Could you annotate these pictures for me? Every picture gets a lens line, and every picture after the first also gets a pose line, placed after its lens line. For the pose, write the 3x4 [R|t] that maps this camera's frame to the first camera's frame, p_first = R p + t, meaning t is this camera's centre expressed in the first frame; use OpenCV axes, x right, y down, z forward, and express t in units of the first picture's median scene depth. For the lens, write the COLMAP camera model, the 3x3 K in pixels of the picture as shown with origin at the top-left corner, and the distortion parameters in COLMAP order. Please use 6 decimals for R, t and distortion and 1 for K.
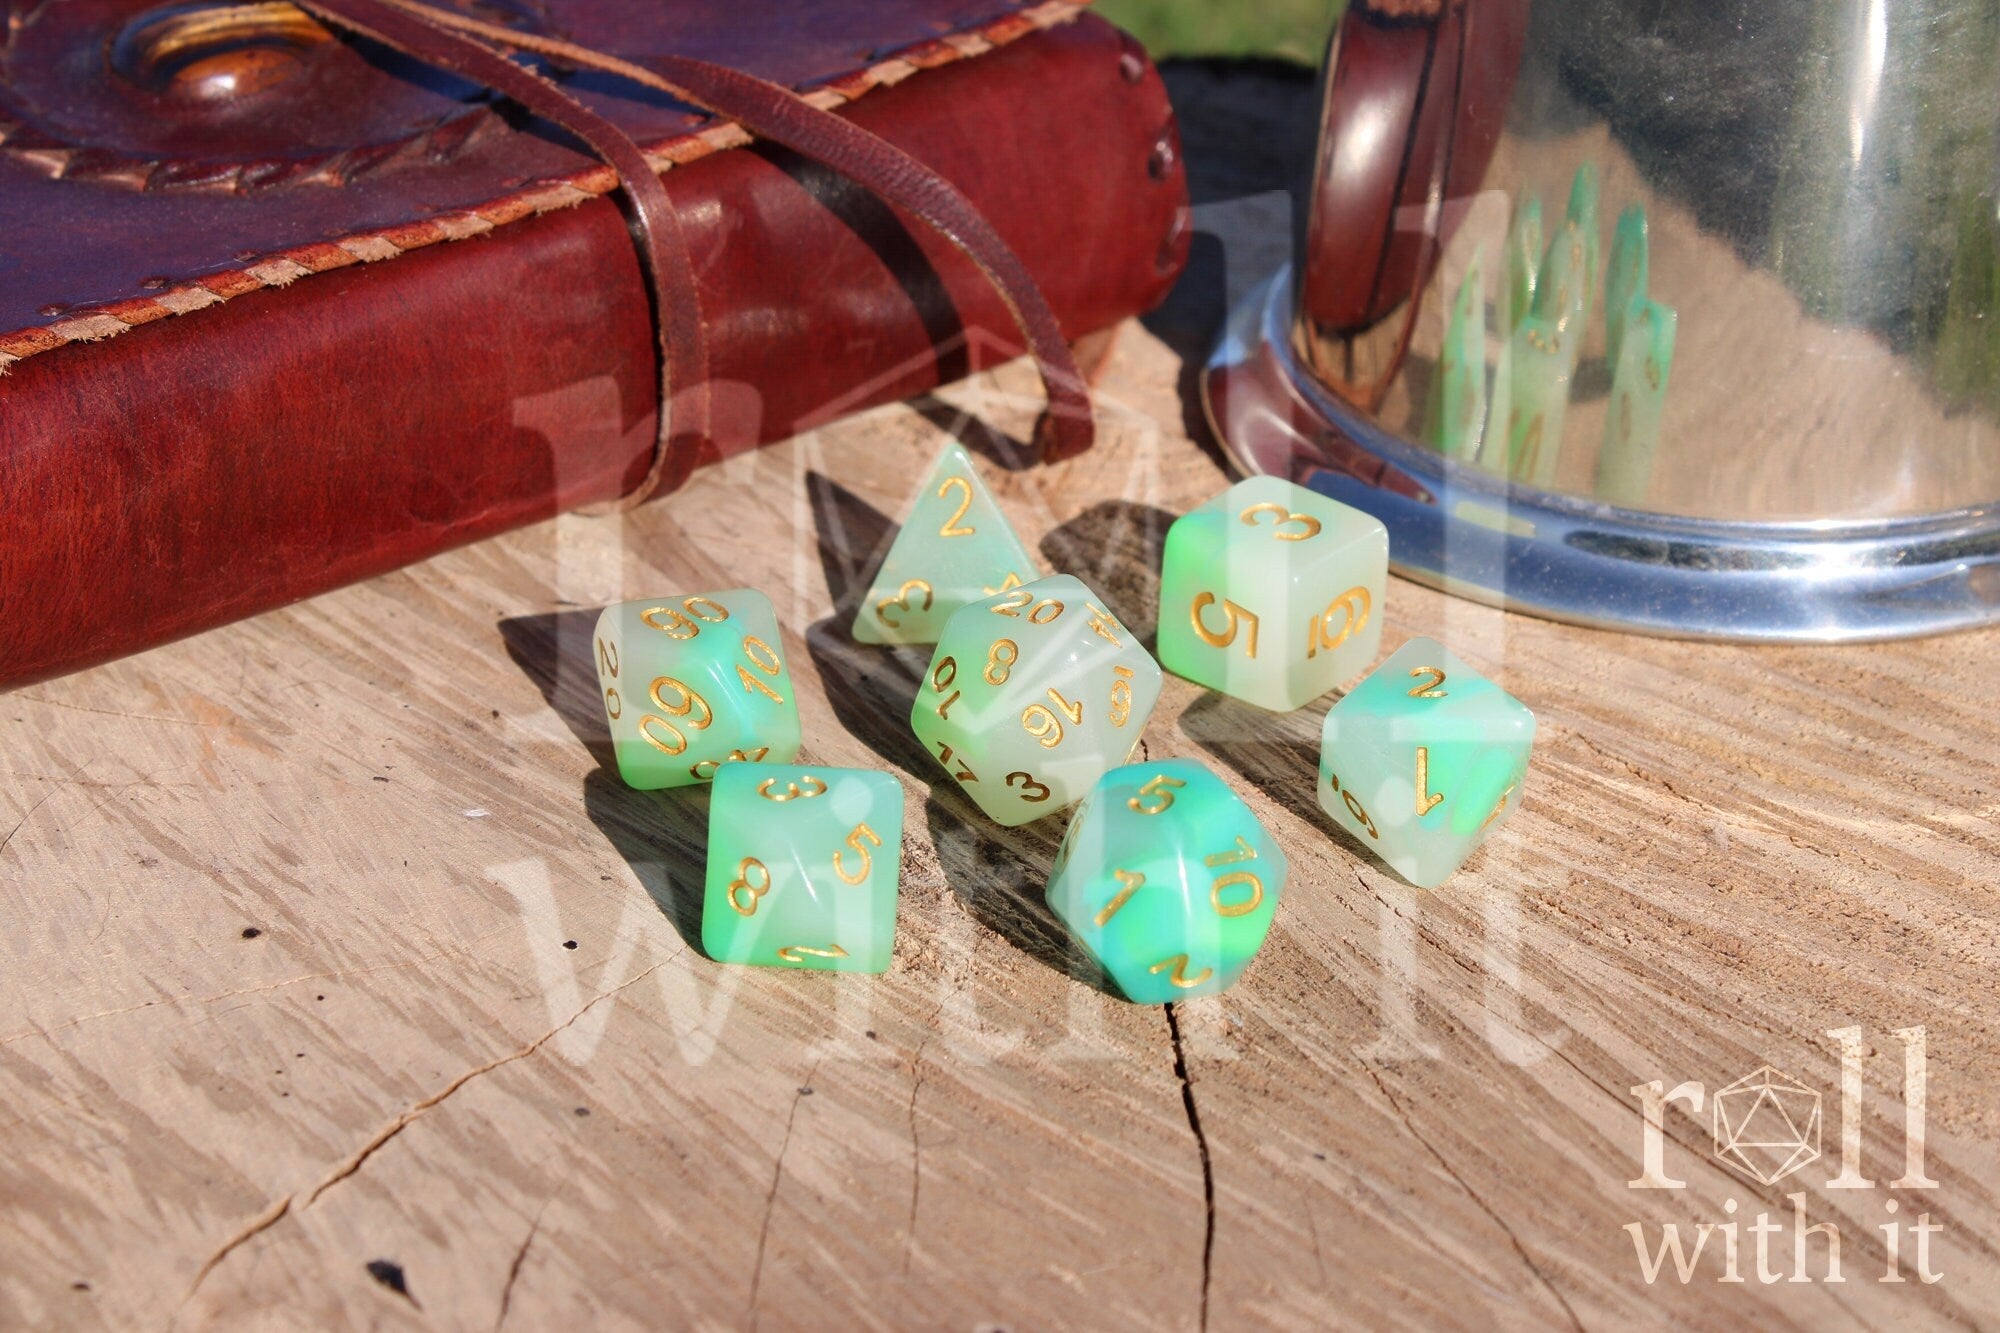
lens RADIAL K [[5265.3, 0, 959.0], [0, 5265.3, 664.8], [0, 0, 1]] dist [0.140151, -0.043581]
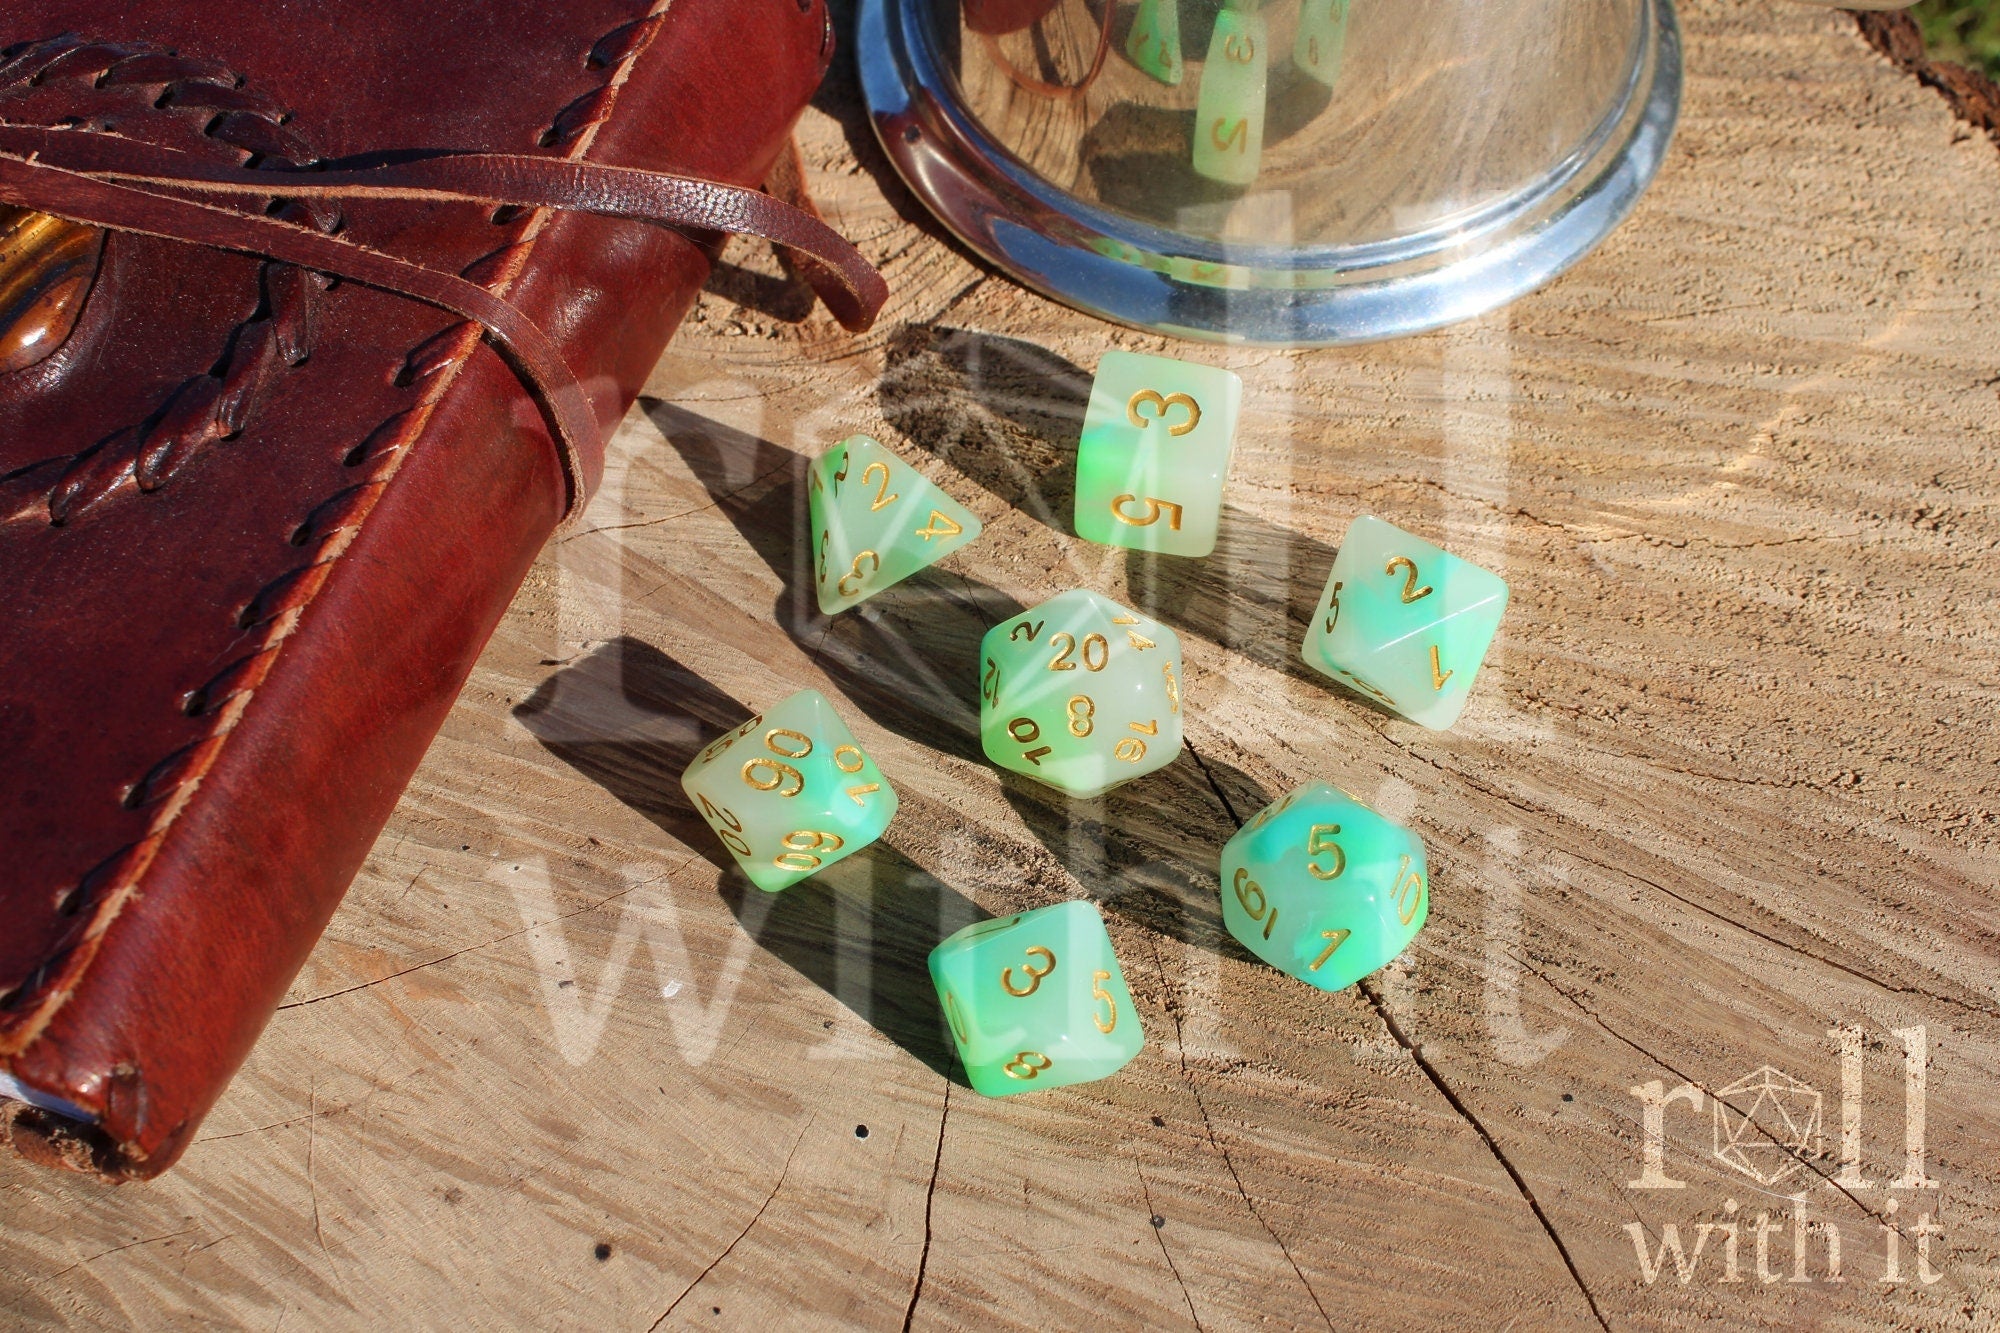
lens RADIAL K [[2813.6, 0, 1066.6], [0, 2813.6, 753.4], [0, 0, 1]] dist [-0.084681, -0.035626]
pose [[0.877961, -0.416859, 0.235399, -0.138153], [0.239089, 0.807803, 0.538787, -0.315178], [-0.414754, -0.416753, 0.808886, 0.509446]]
